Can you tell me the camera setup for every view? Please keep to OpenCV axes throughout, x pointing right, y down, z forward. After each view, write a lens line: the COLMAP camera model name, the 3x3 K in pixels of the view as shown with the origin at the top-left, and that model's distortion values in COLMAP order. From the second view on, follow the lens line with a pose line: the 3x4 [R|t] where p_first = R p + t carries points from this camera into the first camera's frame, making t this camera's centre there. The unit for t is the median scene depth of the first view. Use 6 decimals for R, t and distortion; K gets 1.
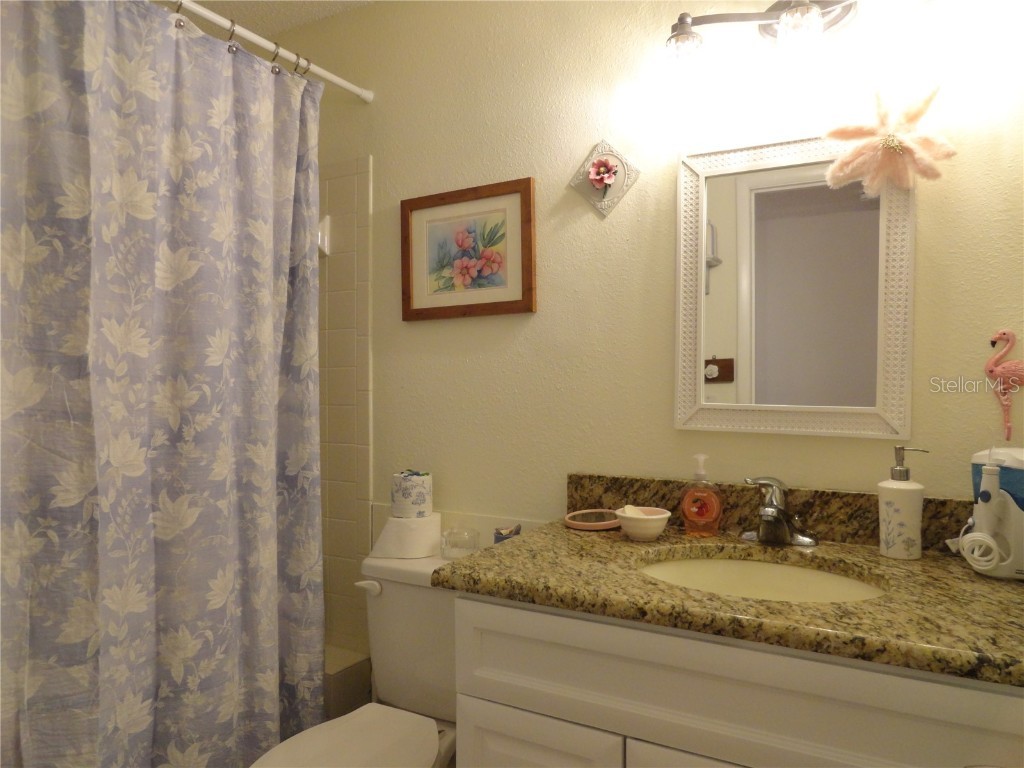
lens RADIAL K [[702.2, 0, 513.3], [0, 702.2, 384.3], [0, 0, 1]] dist [-0.011609, 0.008384]
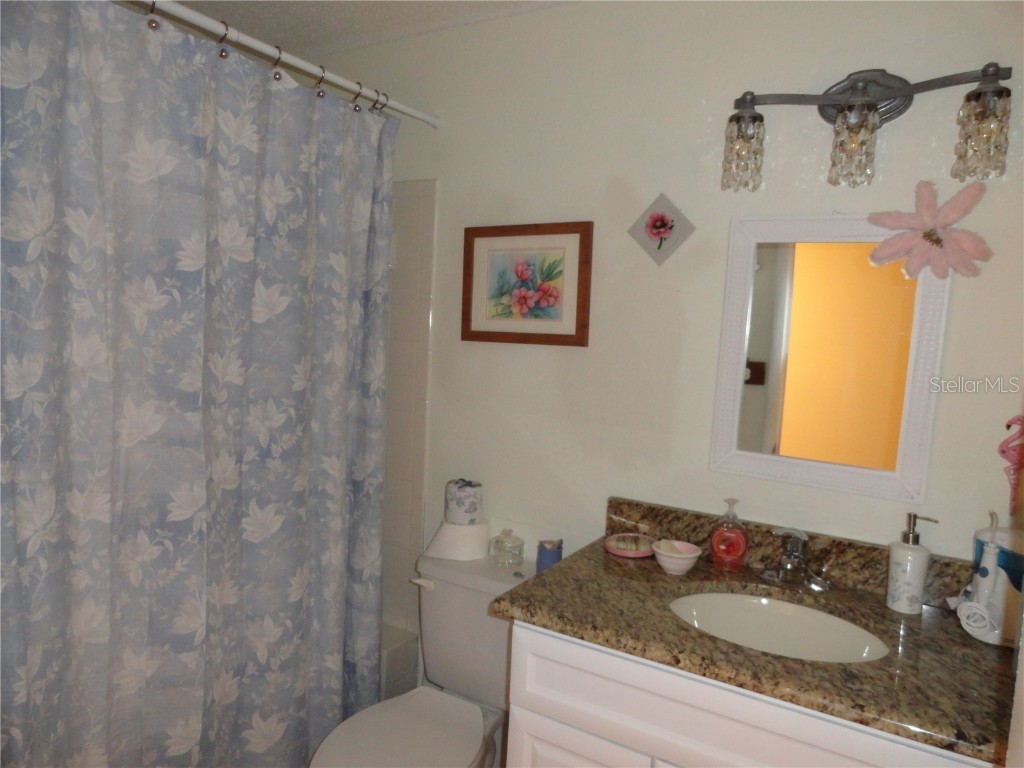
lens RADIAL K [[702.2, 0, 511.5], [0, 702.2, 383.6], [0, 0, 1]] dist [-0.011609, 0.008384]
pose [[0.998034, 0.054880, -0.030266, -0.057564], [-0.052259, 0.995303, 0.081490, -0.151208], [0.034596, -0.079748, 0.996214, -0.104643]]
